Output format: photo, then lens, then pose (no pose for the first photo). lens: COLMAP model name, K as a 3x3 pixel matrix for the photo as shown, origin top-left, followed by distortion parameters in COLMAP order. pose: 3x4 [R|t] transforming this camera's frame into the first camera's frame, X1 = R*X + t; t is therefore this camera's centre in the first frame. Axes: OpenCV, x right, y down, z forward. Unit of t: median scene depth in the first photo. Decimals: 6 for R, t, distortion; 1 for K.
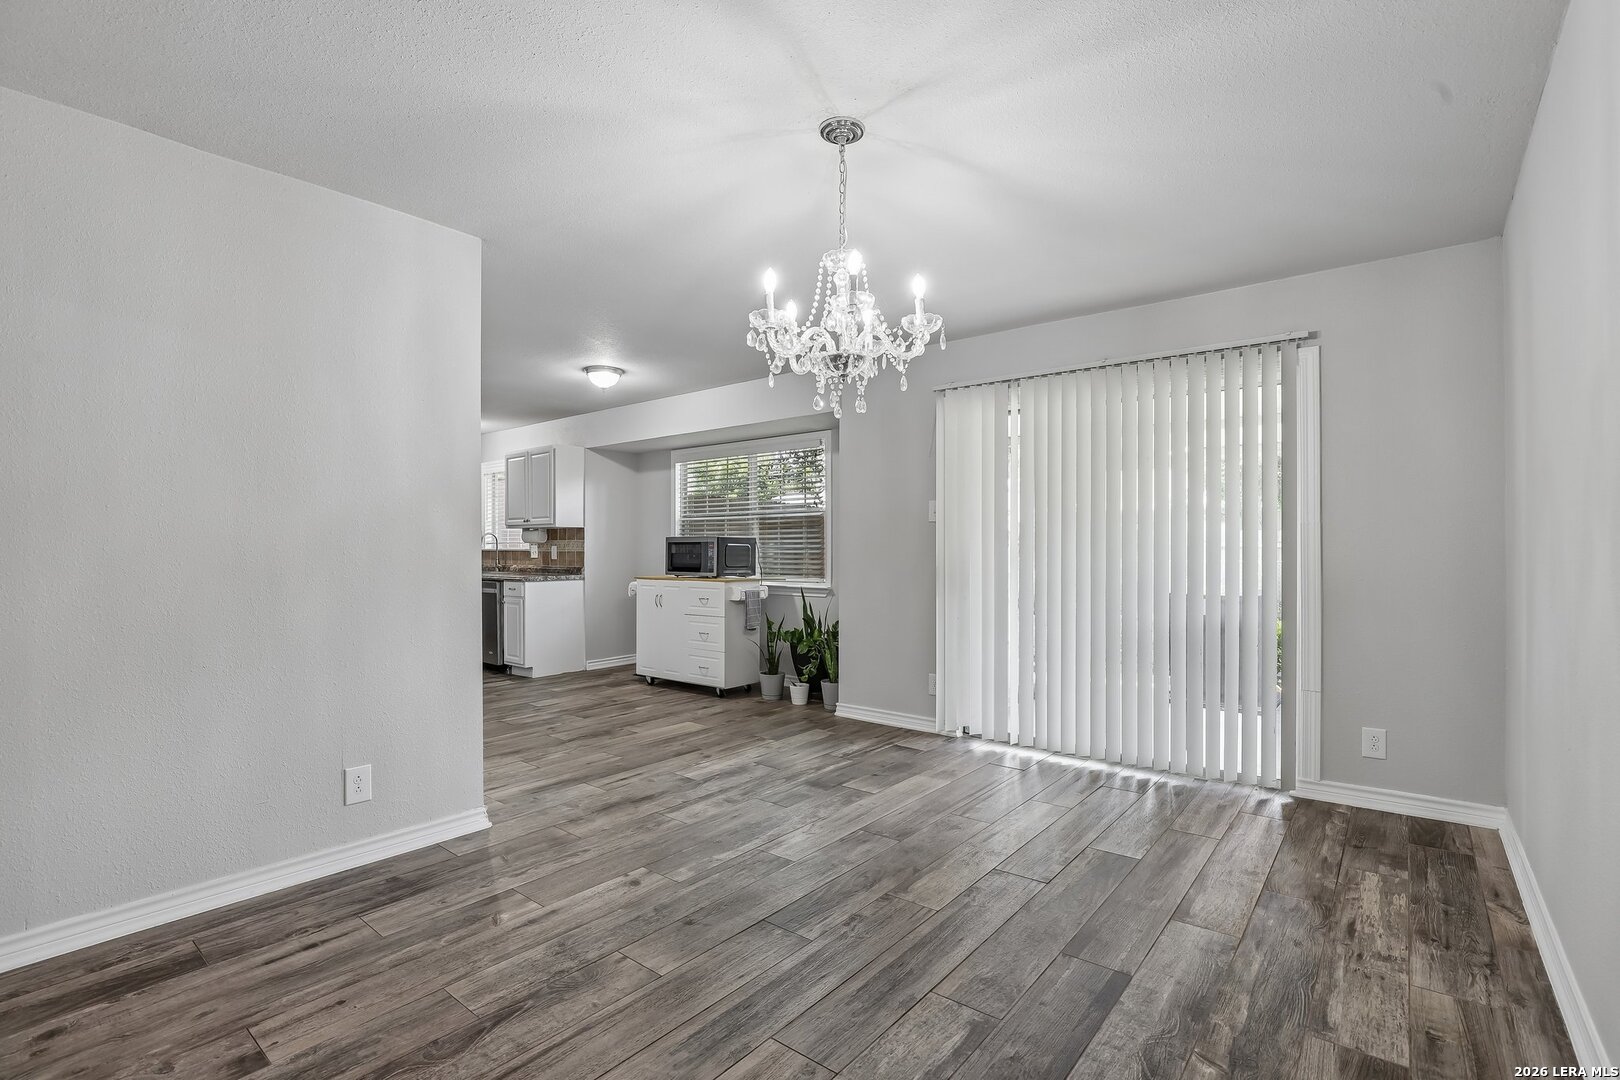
lens RADIAL K [[743.9, 0, 805.9], [0, 743.9, 547.1], [0, 0, 1]] dist [-0.028146, 0.003650]
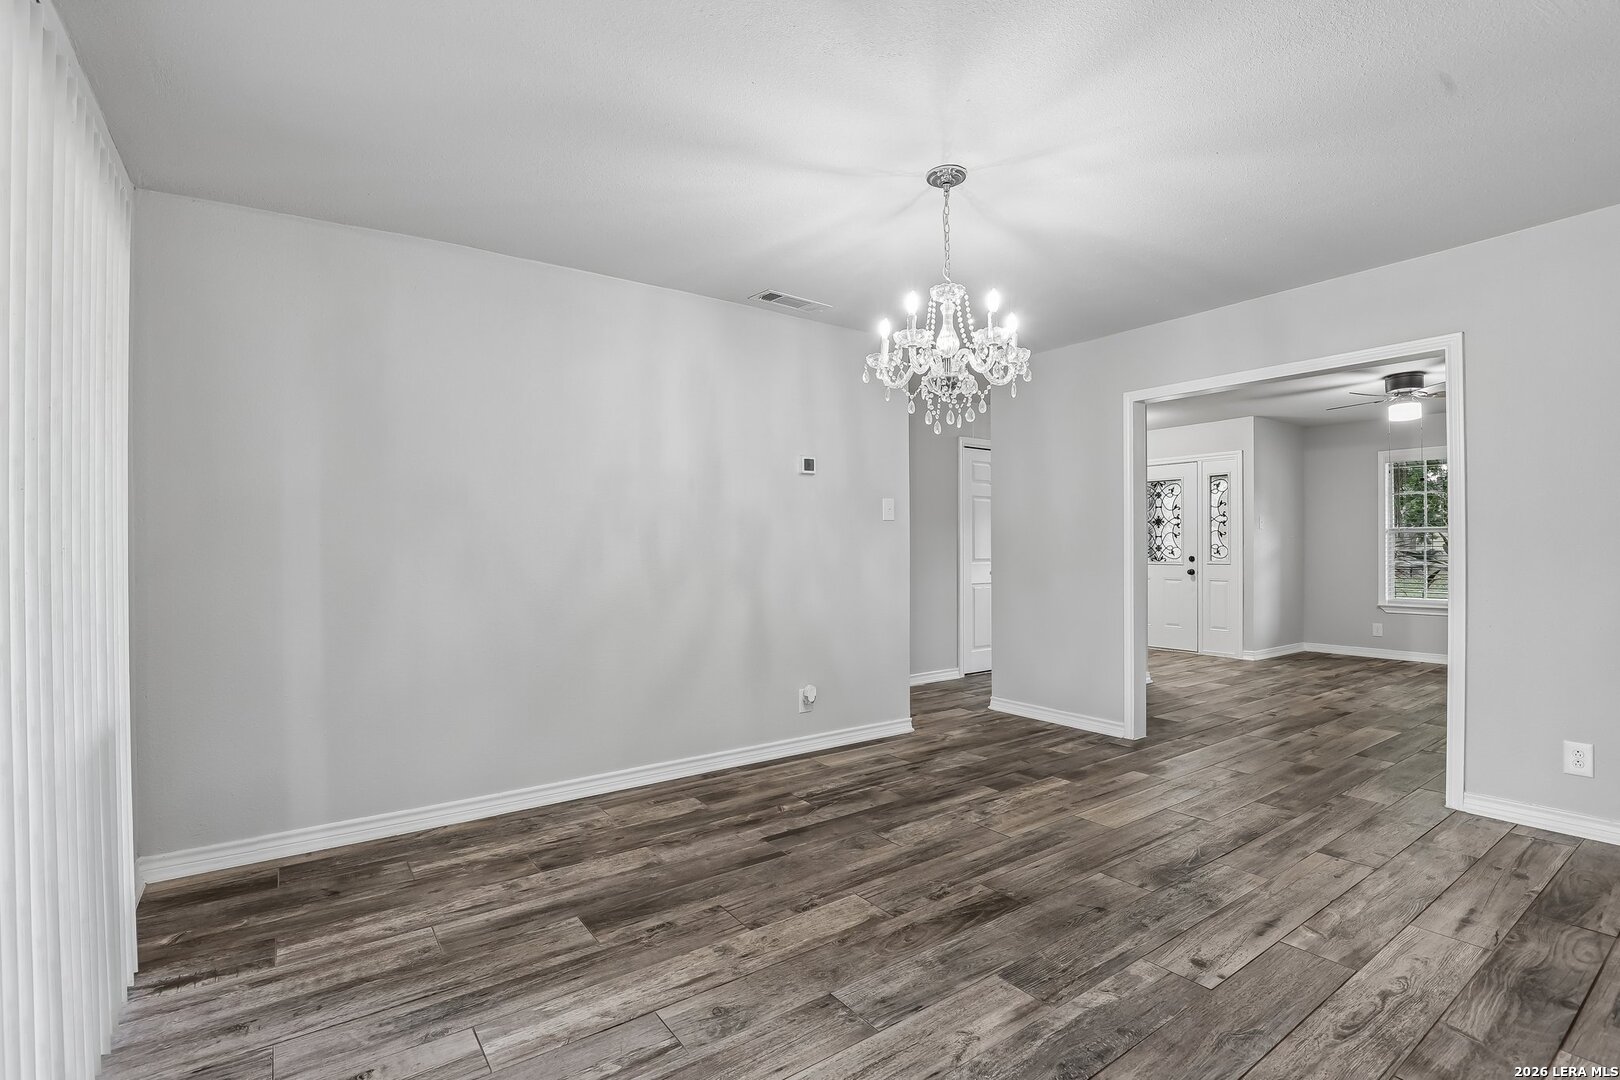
lens RADIAL K [[743.9, 0, 826.0], [0, 743.9, 548.4], [0, 0, 1]] dist [-0.028146, 0.003650]
pose [[-0.970488, 0.009010, 0.240981, -0.035316], [0.009554, 0.999954, 0.001089, 0.001754], [-0.240960, 0.003359, -0.970529, 1.882048]]
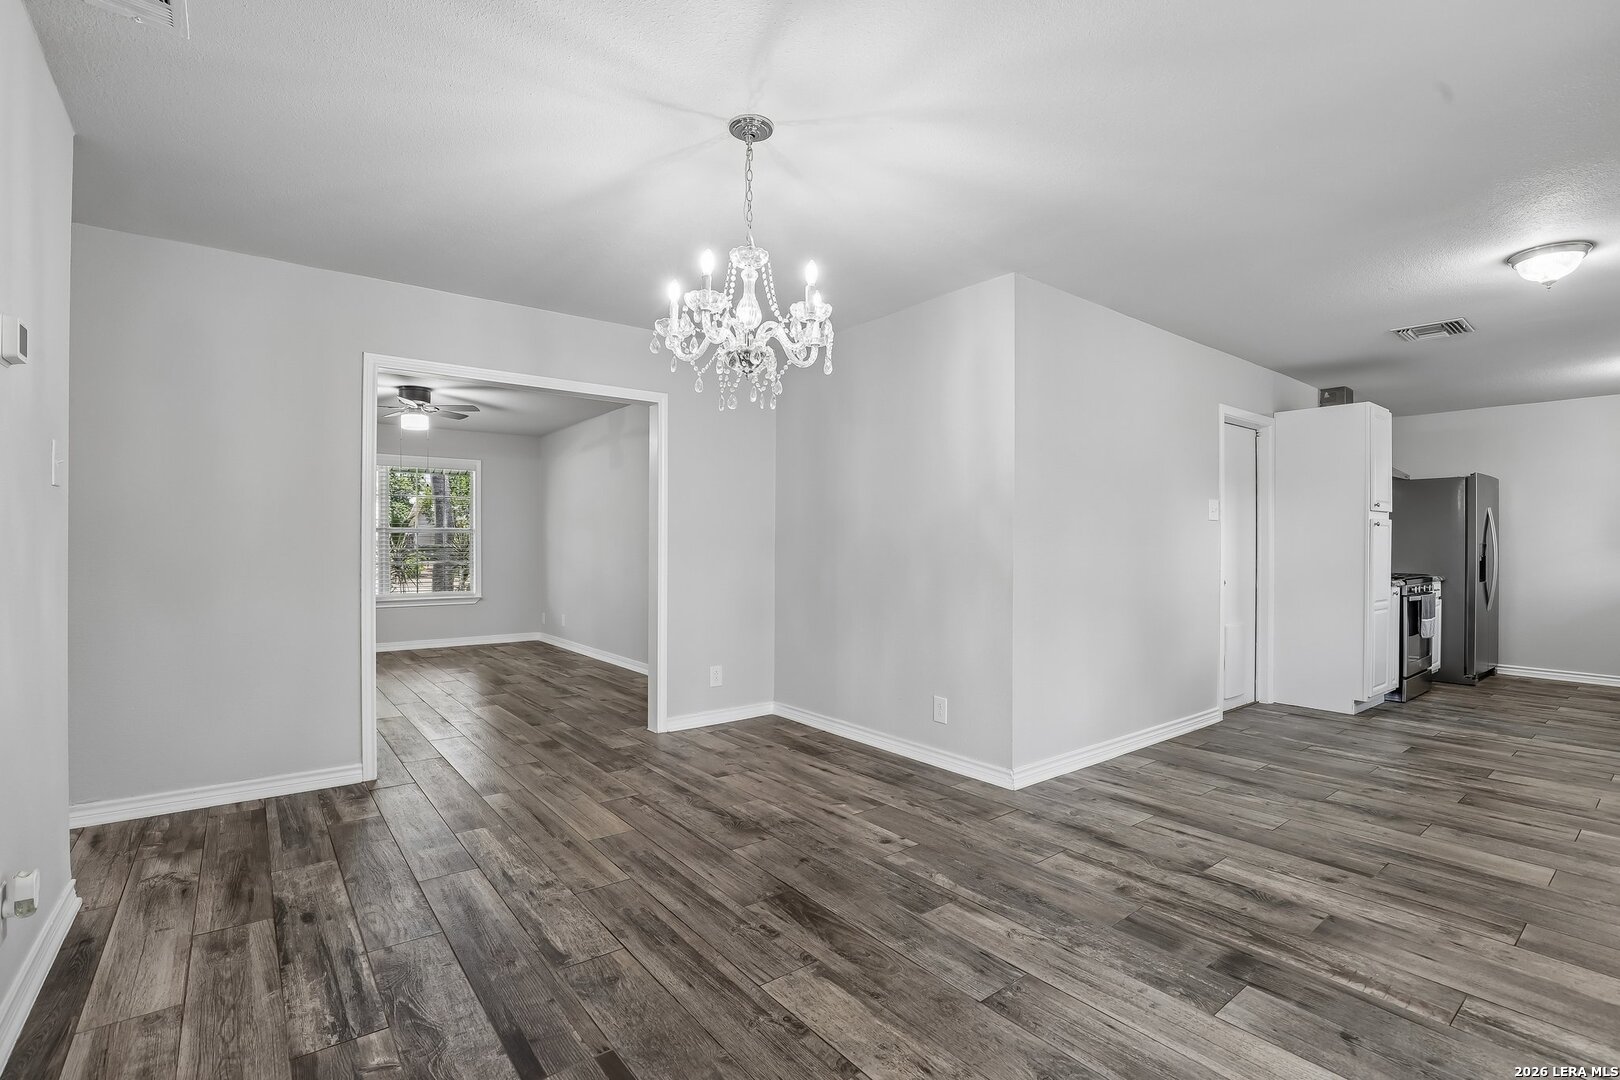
lens RADIAL K [[743.9, 0, 821.2], [0, 743.9, 543.9], [0, 0, 1]] dist [-0.028146, 0.003650]
pose [[-0.209434, 0.001860, -0.977821, 0.891428], [-0.003092, 0.999992, 0.002564, 0.002095], [0.977818, 0.003560, -0.209427, 1.148012]]
